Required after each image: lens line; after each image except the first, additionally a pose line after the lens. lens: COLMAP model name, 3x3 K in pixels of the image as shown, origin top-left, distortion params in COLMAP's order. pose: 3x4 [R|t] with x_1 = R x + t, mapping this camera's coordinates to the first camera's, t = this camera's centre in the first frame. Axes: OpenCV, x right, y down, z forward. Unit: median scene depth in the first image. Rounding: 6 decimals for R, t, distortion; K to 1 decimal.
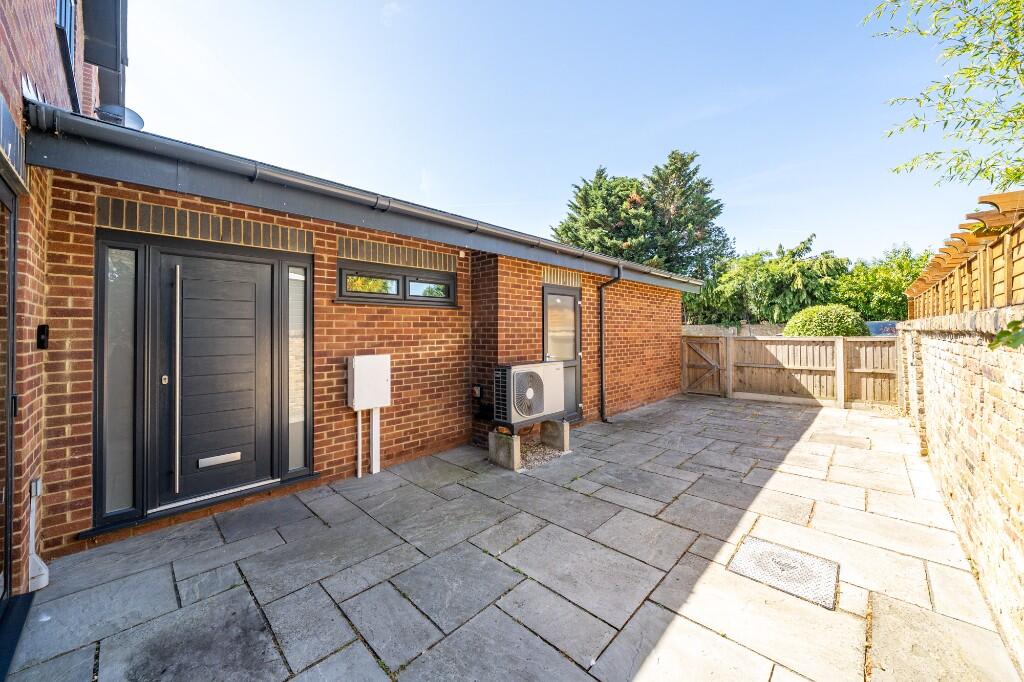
lens RADIAL K [[389.3, 0, 511.8], [0, 389.3, 330.0], [0, 0, 1]] dist [-0.001112, -0.000346]
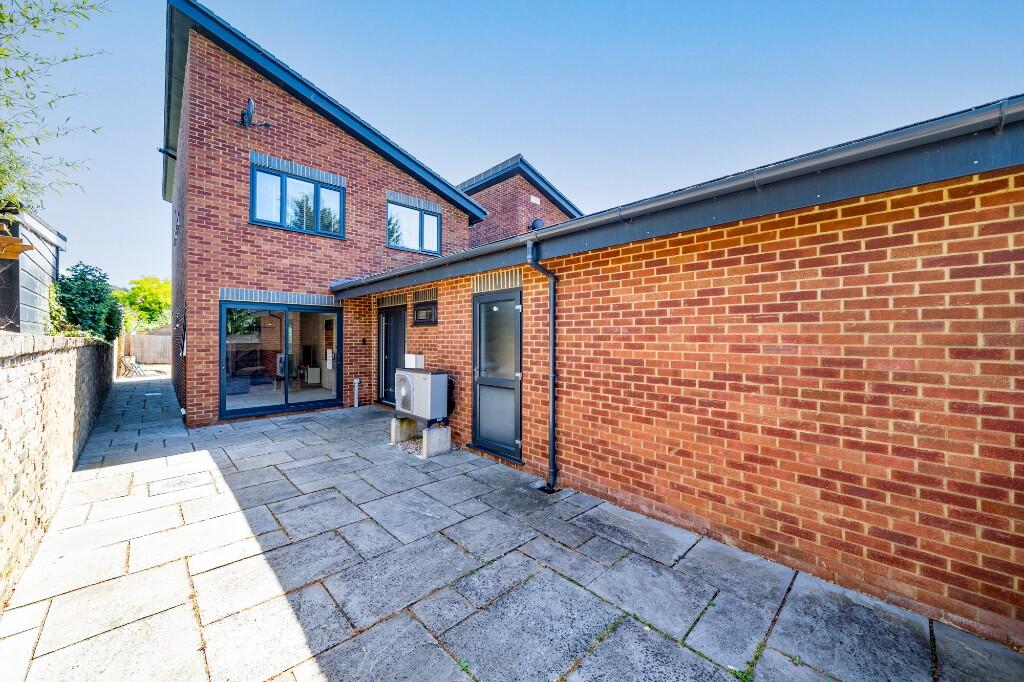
lens RADIAL K [[389.3, 0, 512.9], [0, 389.3, 338.9], [0, 0, 1]] dist [-0.001112, -0.000346]
pose [[-0.062265, 0.011936, -0.997988, 1.152631], [0.004084, 0.999923, 0.011704, -0.021081], [0.998051, -0.003347, -0.062309, 1.279846]]
